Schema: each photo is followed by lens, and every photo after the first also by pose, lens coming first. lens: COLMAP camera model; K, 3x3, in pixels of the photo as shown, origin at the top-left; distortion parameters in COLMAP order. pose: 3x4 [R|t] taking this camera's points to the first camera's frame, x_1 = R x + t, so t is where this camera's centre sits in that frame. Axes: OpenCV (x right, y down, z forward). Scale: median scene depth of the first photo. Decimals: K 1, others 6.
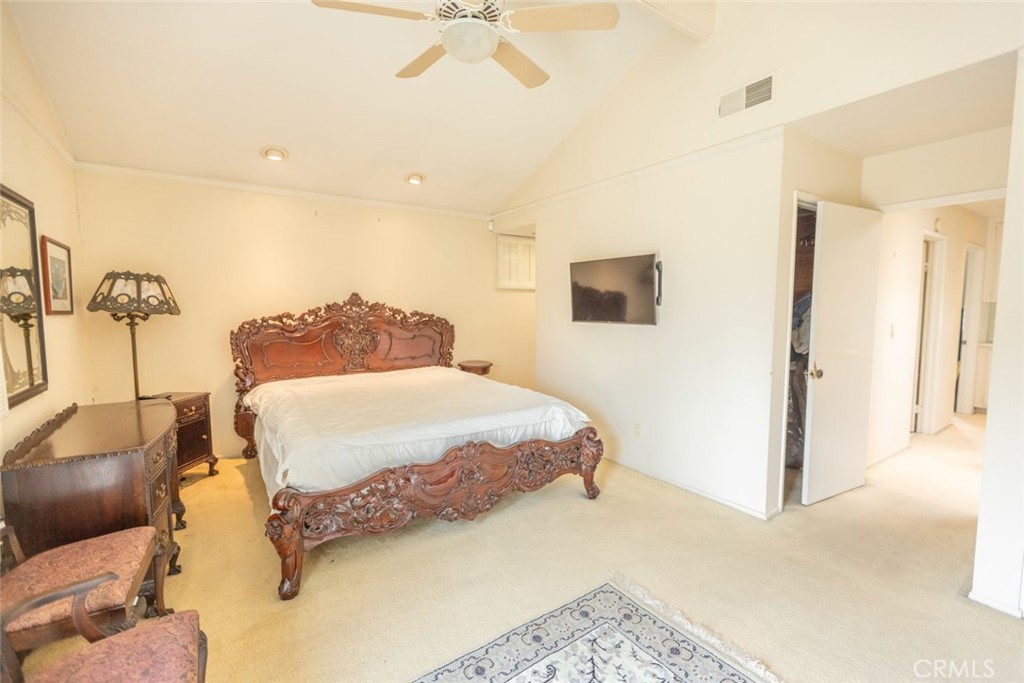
lens RADIAL K [[453.3, 0, 512.2], [0, 453.3, 340.5], [0, 0, 1]] dist [0.002460, 0.000422]
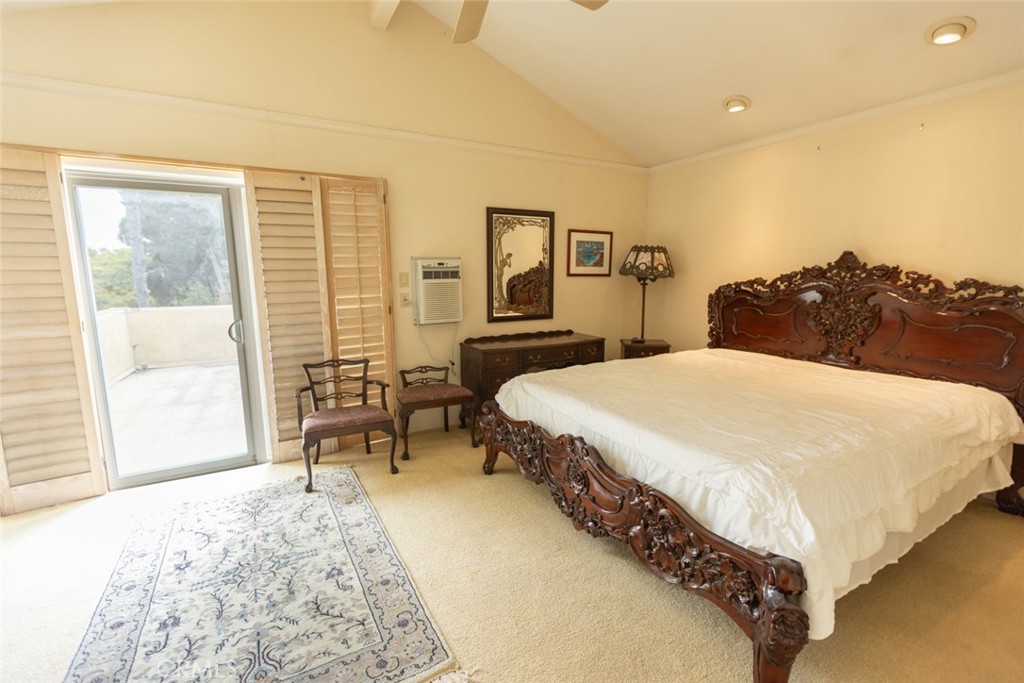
lens RADIAL K [[453.3, 0, 510.6], [0, 453.3, 336.8], [0, 0, 1]] dist [0.002460, 0.000422]
pose [[-0.086894, 0.144586, -0.985670, 0.540861], [-0.071761, 0.985933, 0.150950, -0.056121], [0.993630, 0.083849, -0.075296, 0.711867]]
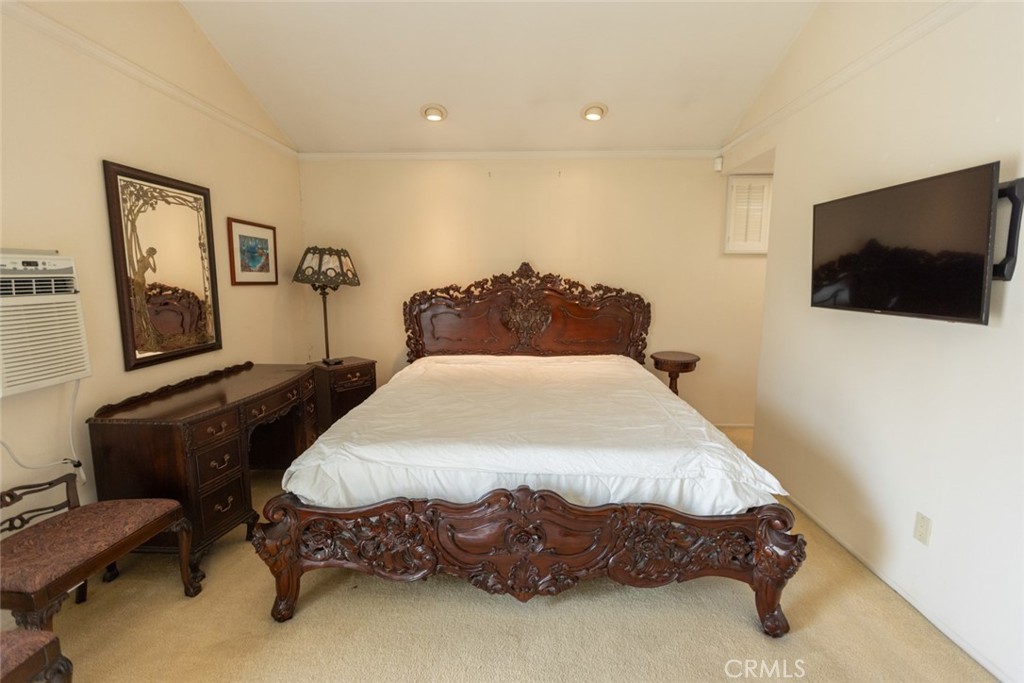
lens RADIAL K [[453.3, 0, 509.2], [0, 453.3, 337.1], [0, 0, 1]] dist [0.002460, 0.000422]
pose [[0.805518, 0.082010, -0.586869, 0.199970], [-0.047234, 0.996112, 0.074367, -0.033434], [0.590686, -0.032184, 0.806260, 0.356767]]
